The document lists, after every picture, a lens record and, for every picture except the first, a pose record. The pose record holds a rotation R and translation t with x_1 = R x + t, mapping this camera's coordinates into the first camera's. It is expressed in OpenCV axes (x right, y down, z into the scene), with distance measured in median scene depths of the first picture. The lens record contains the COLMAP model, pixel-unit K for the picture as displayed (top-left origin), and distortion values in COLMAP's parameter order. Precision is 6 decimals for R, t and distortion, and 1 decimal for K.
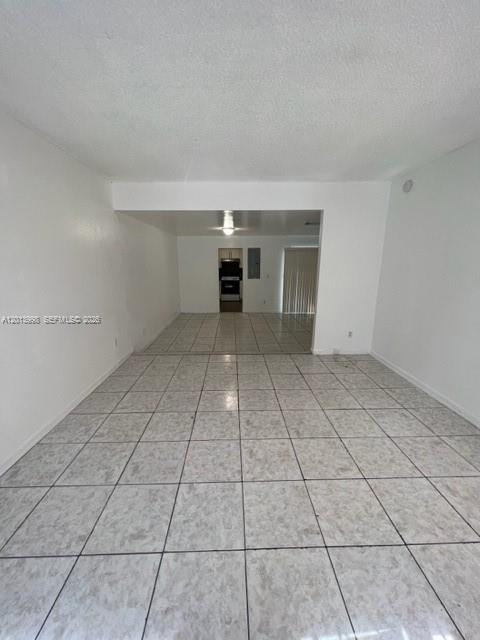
lens RADIAL K [[256.1, 0, 238.9], [0, 256.1, 320.7], [0, 0, 1]] dist [-0.001989, -0.000198]
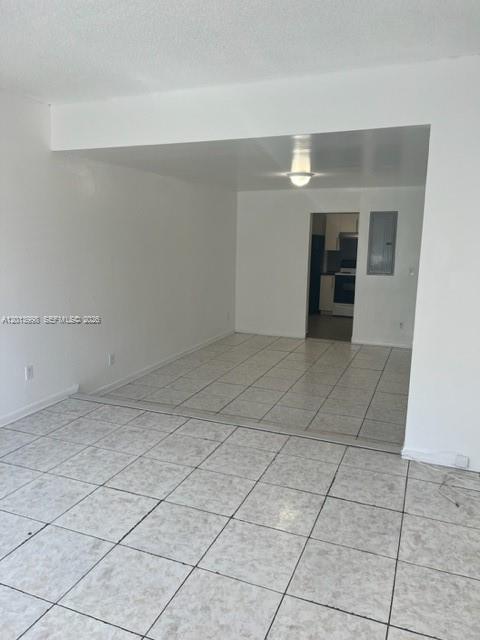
lens RADIAL K [[487.1, 0, 239.7], [0, 487.1, 320.8], [0, 0, 1]] dist [0.005135, -0.003856]
pose [[0.916705, 0.083953, -0.390647, 0.354026], [-0.105576, 0.993824, -0.034169, -0.040381], [0.385365, 0.072566, 0.919906, 0.136171]]
